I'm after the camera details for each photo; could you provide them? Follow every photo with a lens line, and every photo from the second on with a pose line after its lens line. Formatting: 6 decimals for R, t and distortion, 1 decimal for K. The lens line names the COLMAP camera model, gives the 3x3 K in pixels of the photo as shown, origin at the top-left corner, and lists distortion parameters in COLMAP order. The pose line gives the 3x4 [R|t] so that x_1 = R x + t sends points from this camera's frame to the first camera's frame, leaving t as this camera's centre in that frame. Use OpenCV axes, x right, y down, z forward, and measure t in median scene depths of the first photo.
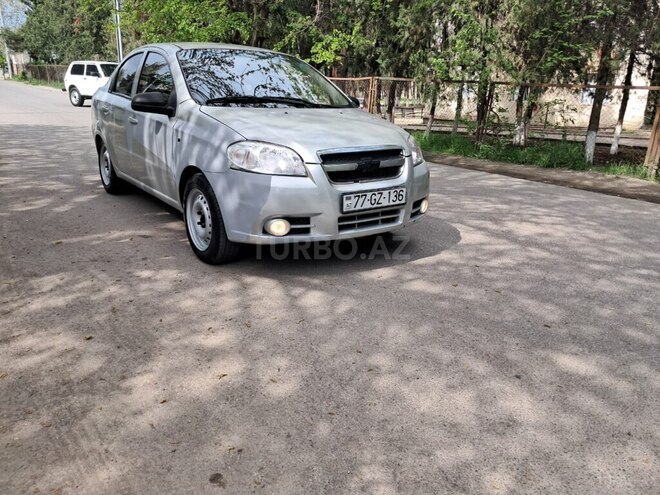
lens RADIAL K [[506.4, 0, 330.0], [0, 506.4, 247.5], [0, 0, 1]] dist [0.040783, -0.063959]
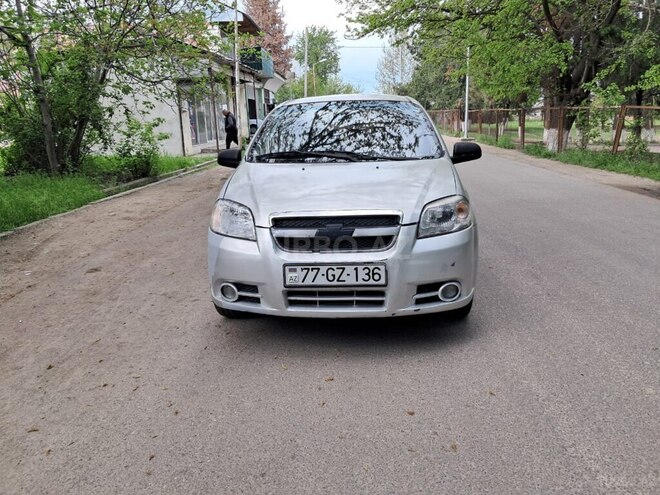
lens RADIAL K [[503.5, 0, 339.9], [0, 503.5, 245.5], [0, 0, 1]] dist [0.043578, -0.057752]
pose [[0.777183, 0.097449, -0.621684, 0.579011], [-0.140384, 0.989888, -0.020333, -0.123448], [0.613416, 0.103077, 0.783004, 0.354300]]
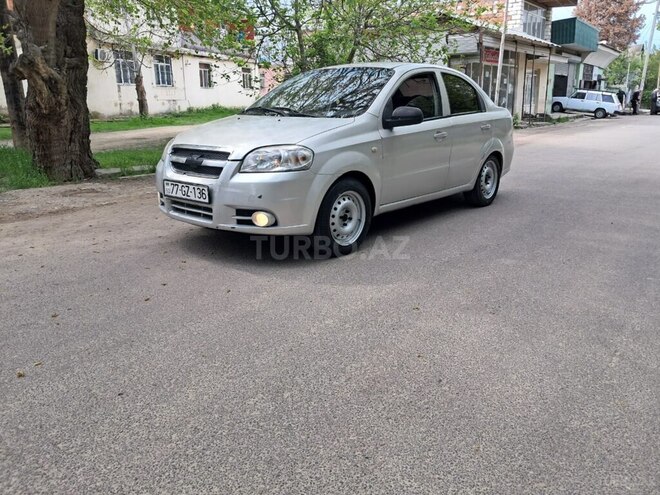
lens RADIAL K [[503.5, 0, 339.9], [0, 503.5, 245.5], [0, 0, 1]] dist [0.043578, -0.057752]
pose [[0.268246, 0.228468, -0.935867, 1.222803], [-0.285679, 0.946638, 0.149213, -0.239288], [0.920017, 0.227332, 0.319200, 0.956514]]
